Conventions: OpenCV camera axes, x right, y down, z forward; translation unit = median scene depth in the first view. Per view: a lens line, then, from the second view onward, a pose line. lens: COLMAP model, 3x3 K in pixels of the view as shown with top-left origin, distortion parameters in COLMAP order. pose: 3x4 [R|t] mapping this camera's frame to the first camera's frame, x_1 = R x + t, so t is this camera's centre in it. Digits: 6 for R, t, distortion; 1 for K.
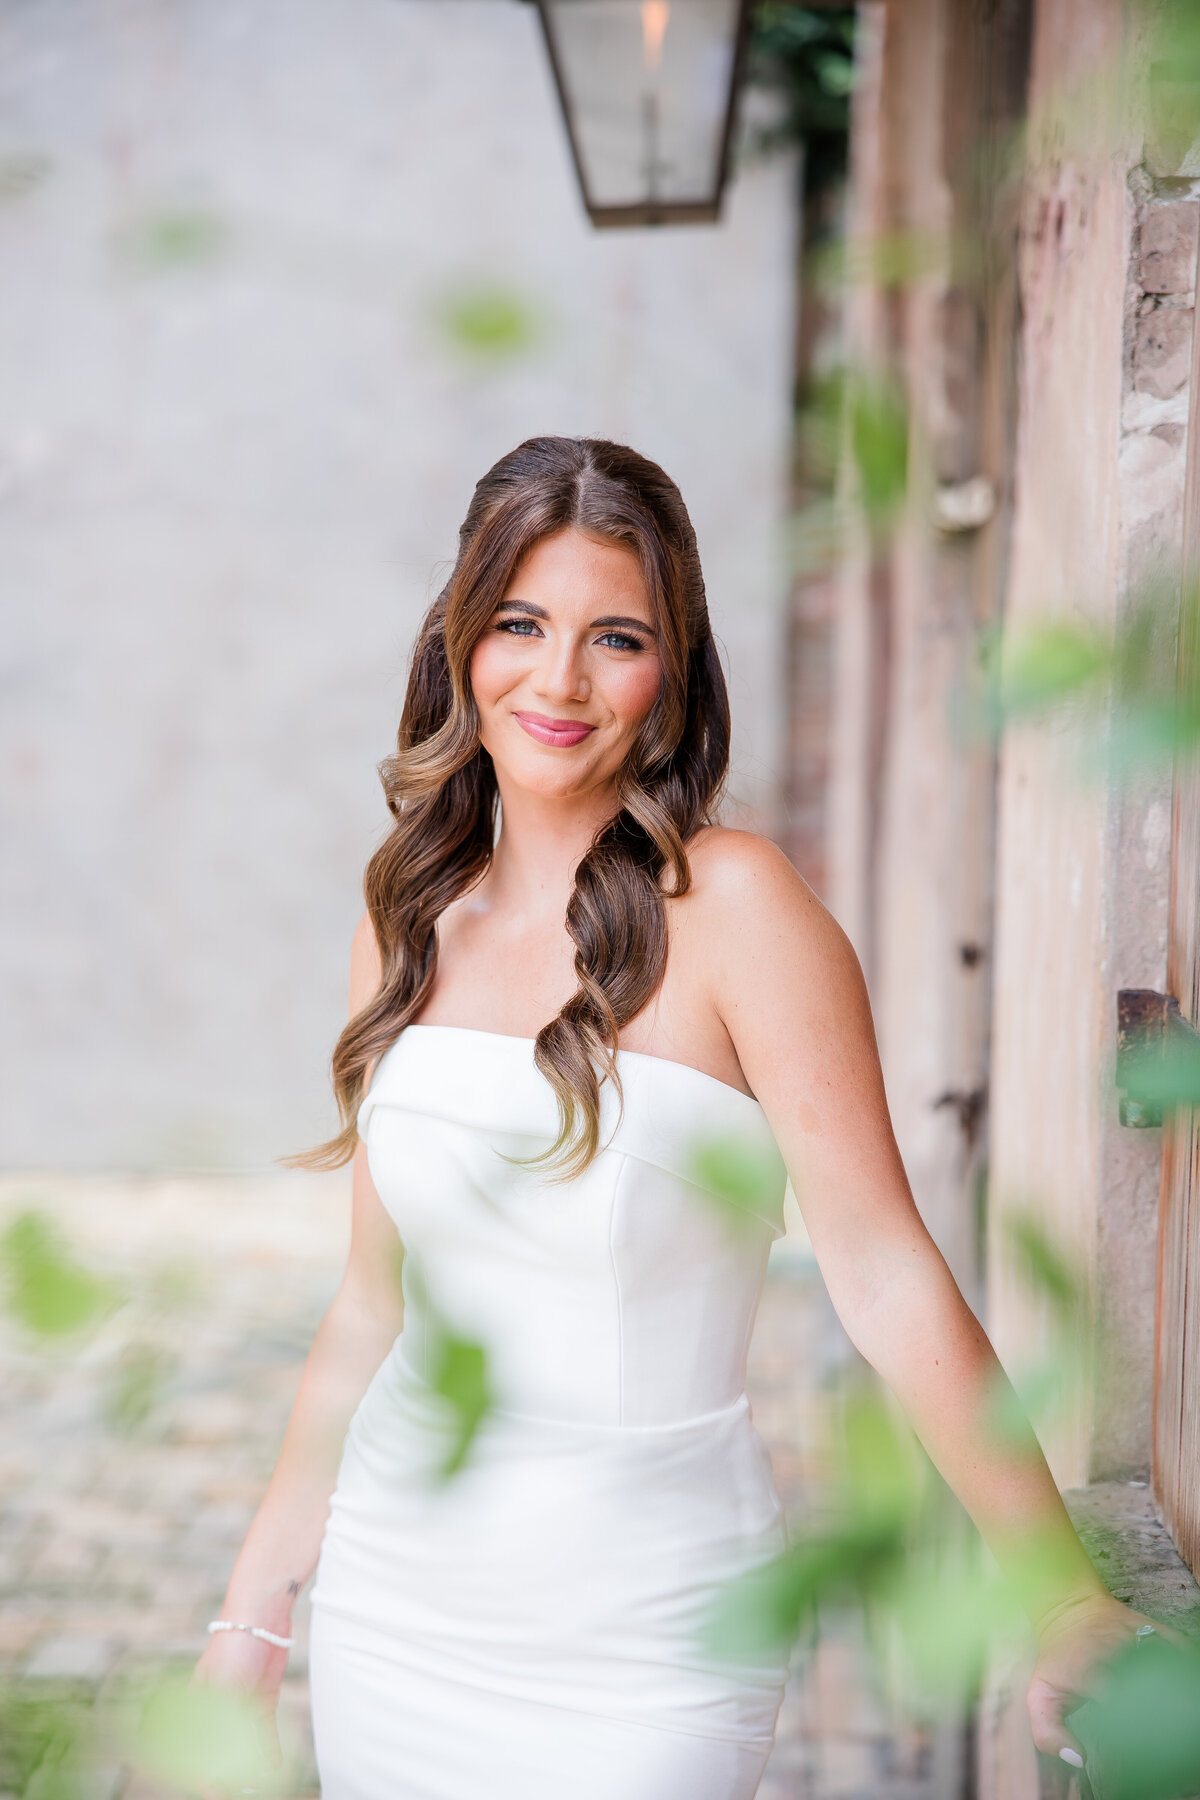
lens RADIAL K [[3546.1, 0, 607.2], [0, 3546.1, 907.6], [0, 0, 1]] dist [0.255906, 0.000000]
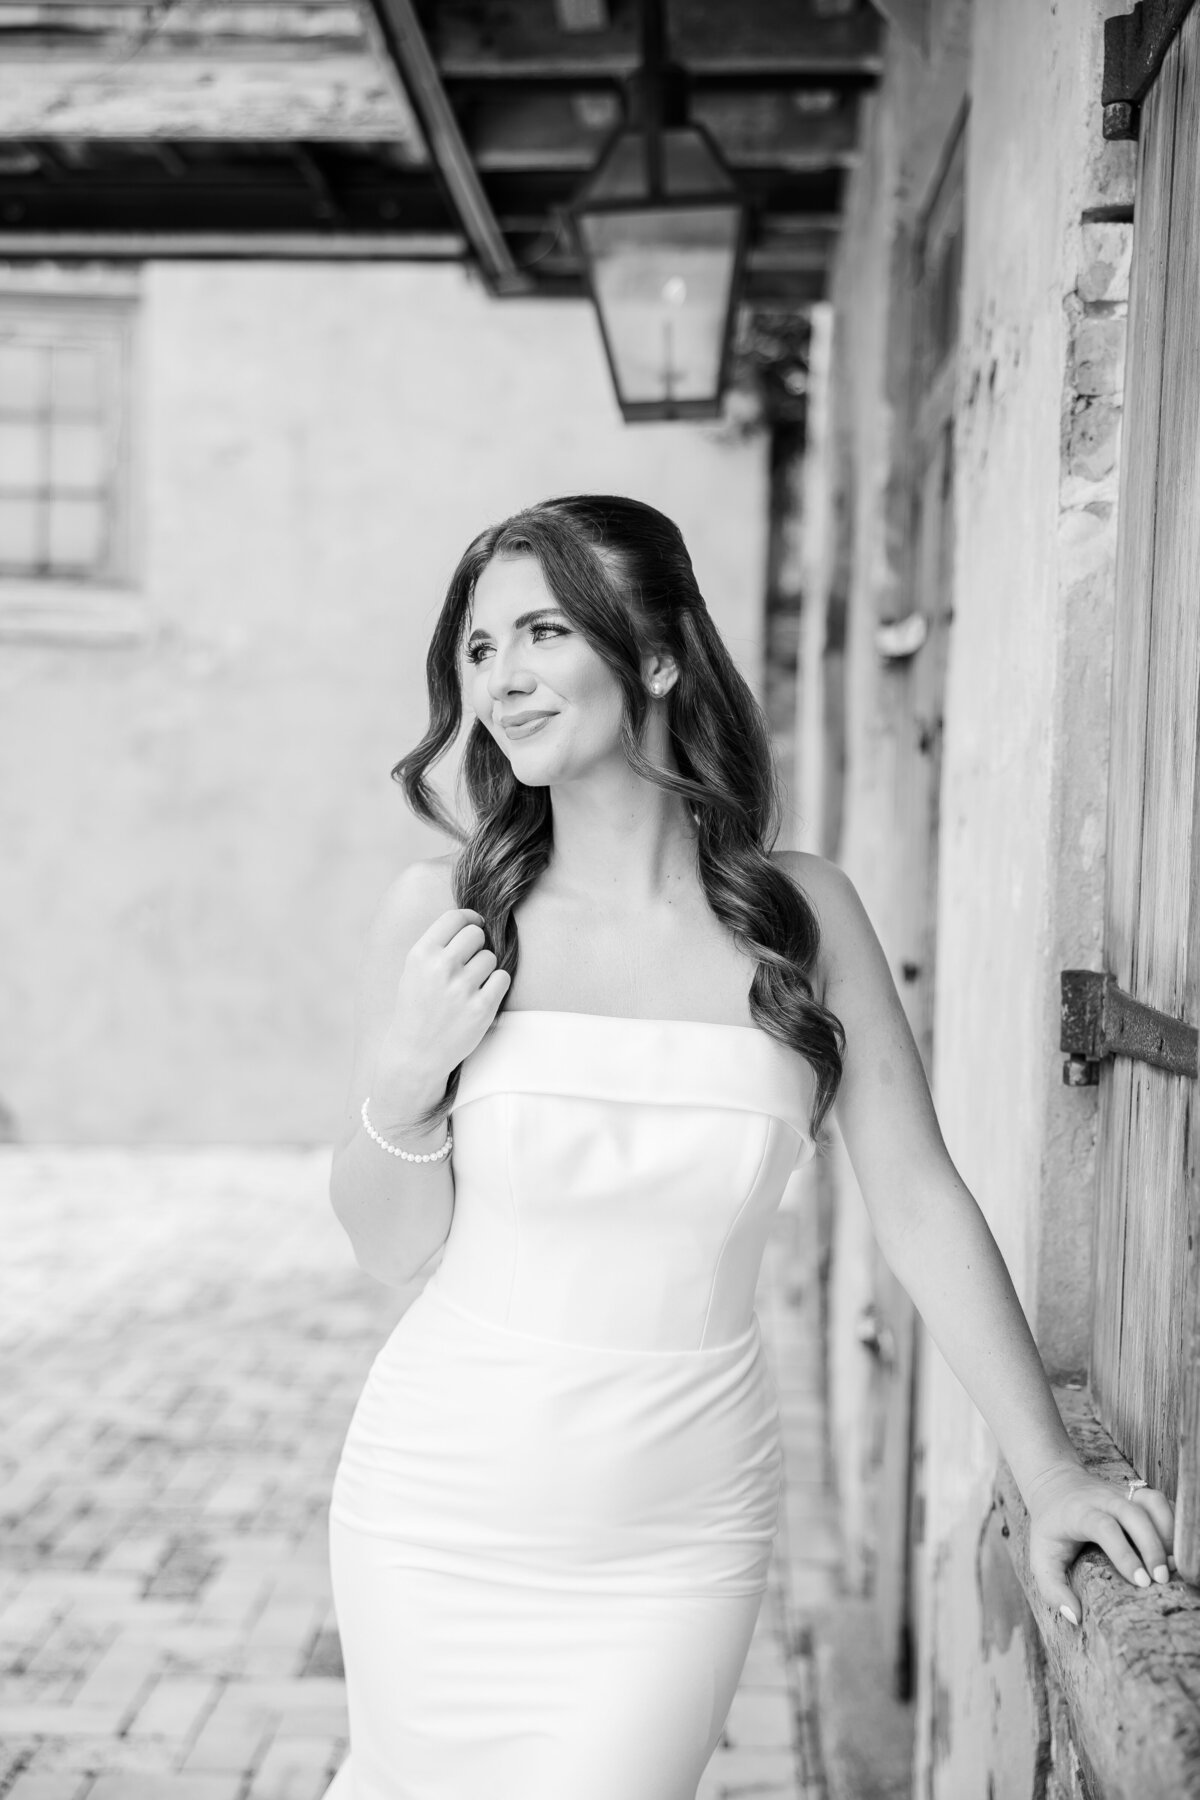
lens RADIAL K [[2474.2, 0, 600.8], [0, 2474.2, 883.1], [0, 0, 1]] dist [0.066122, 0.000000]
pose [[0.999899, 0.004538, -0.013491, 0.000976], [-0.004976, 0.999456, -0.032591, 0.021154], [0.013336, 0.032655, 0.999378, 0.166720]]
